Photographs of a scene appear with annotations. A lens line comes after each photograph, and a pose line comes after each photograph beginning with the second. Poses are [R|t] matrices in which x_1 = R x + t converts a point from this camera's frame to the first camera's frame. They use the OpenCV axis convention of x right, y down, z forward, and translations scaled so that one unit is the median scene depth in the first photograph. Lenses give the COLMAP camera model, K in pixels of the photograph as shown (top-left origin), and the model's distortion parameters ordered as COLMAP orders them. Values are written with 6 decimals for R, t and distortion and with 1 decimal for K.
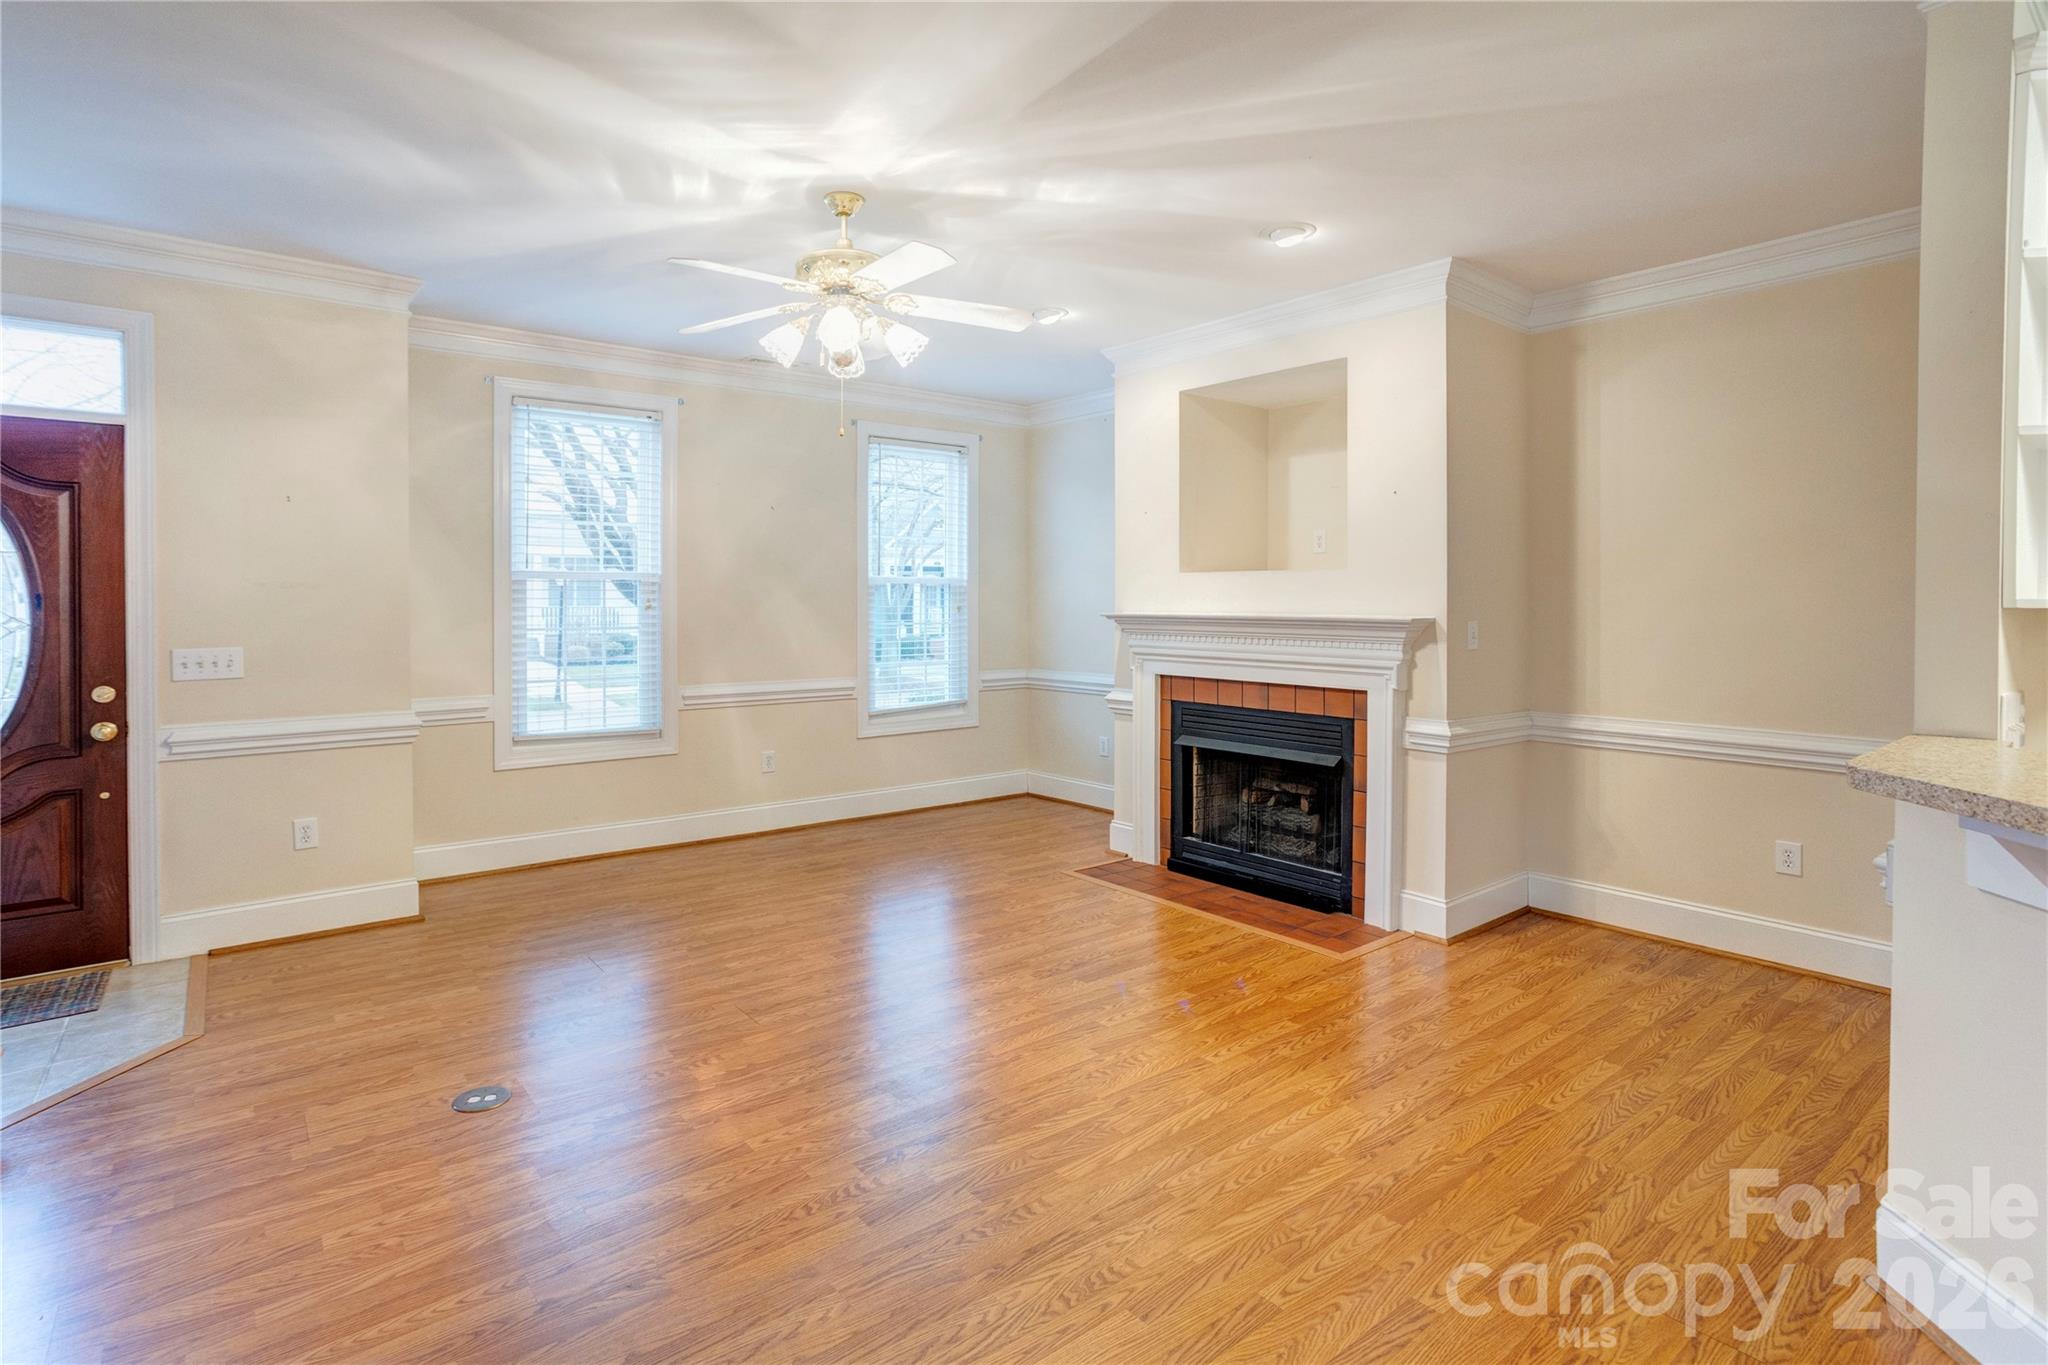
lens RADIAL K [[996.3, 0, 992.9], [0, 996.3, 610.5], [0, 0, 1]] dist [-0.051208, 0.025733]
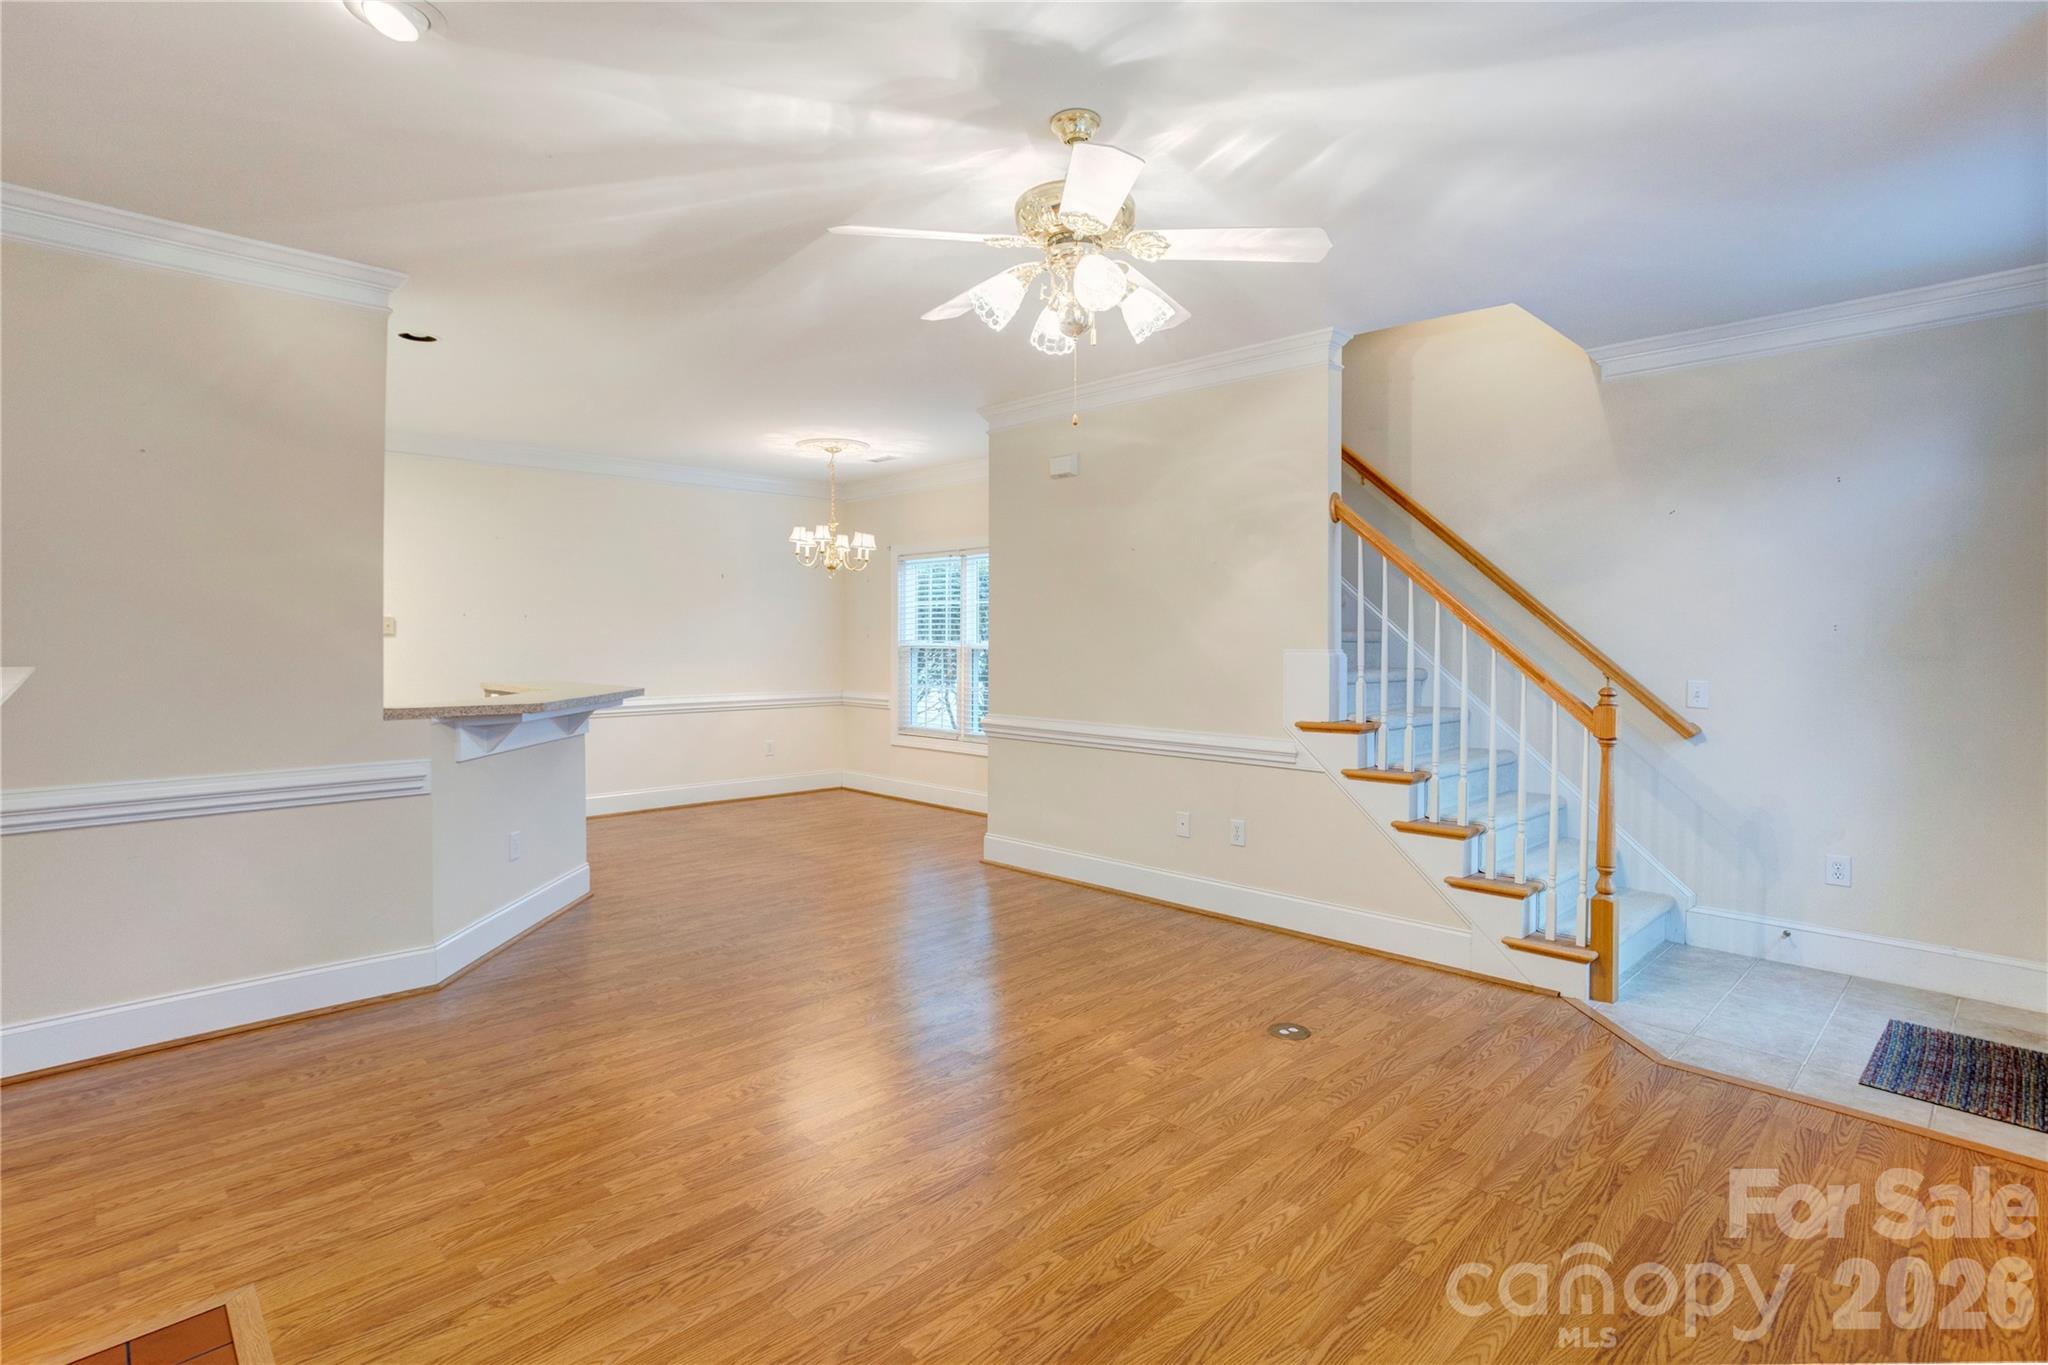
lens RADIAL K [[996.3, 0, 992.9], [0, 996.3, 610.5], [0, 0, 1]] dist [-0.051208, 0.025733]
pose [[-0.995219, -0.003656, -0.097598, -0.007134], [-0.001941, 0.999842, -0.017670, -0.019209], [0.097647, -0.017396, -0.995069, 1.646241]]
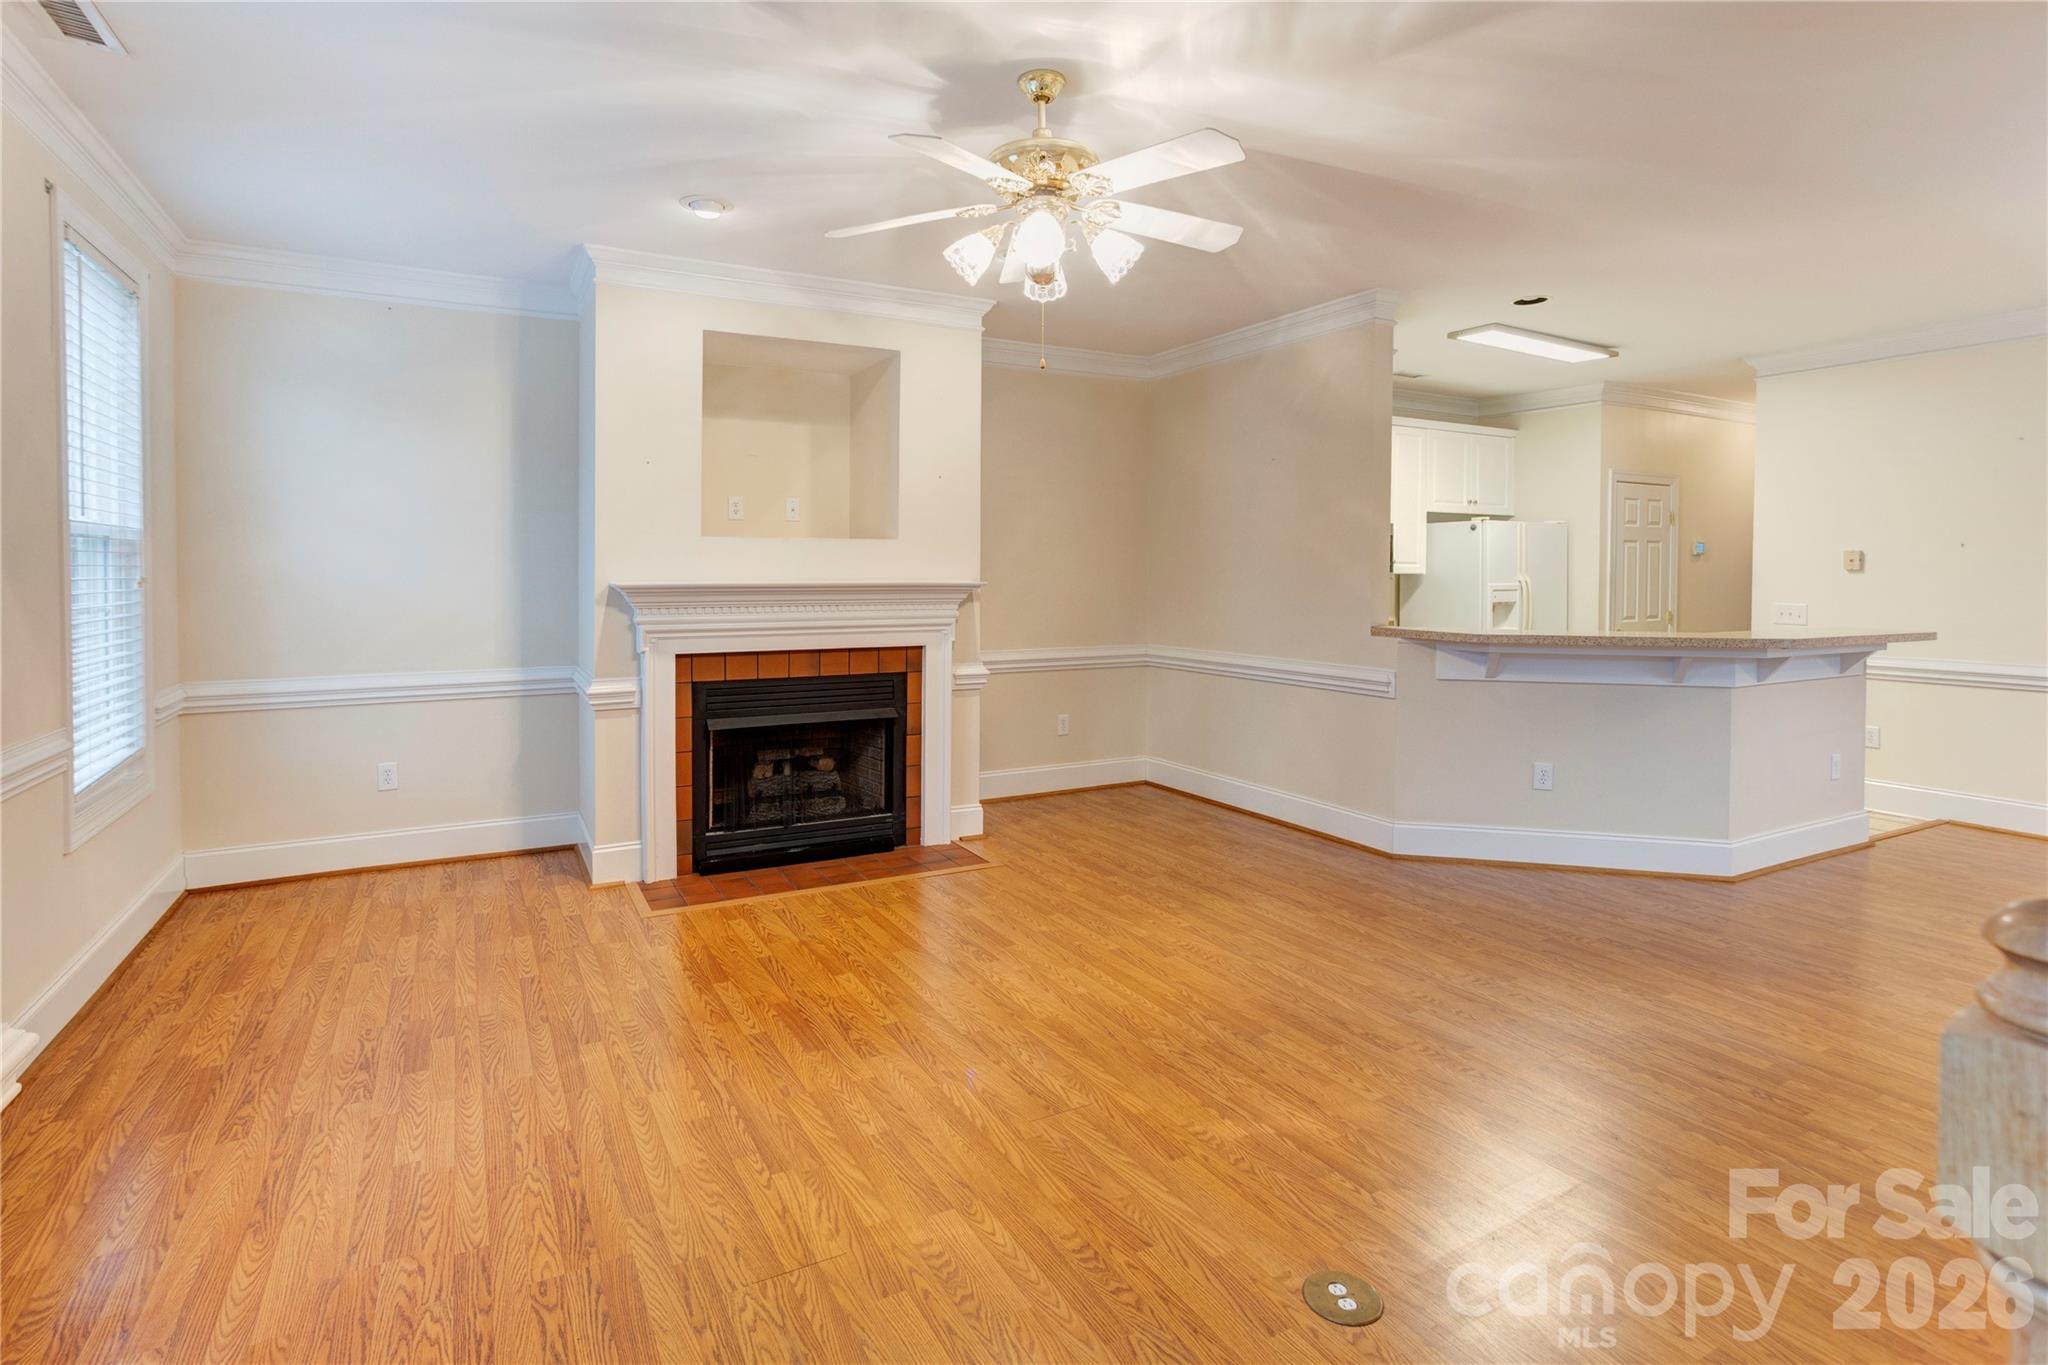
lens RADIAL K [[1033.7, 0, 983.8], [0, 1033.7, 588.8], [0, 0, 1]] dist [-0.069336, 0.038170]
pose [[0.181593, -0.018924, 0.983192, -0.915851], [0.005459, 0.999819, 0.018236, -0.008858], [-0.983359, 0.002055, 0.181663, 0.817379]]
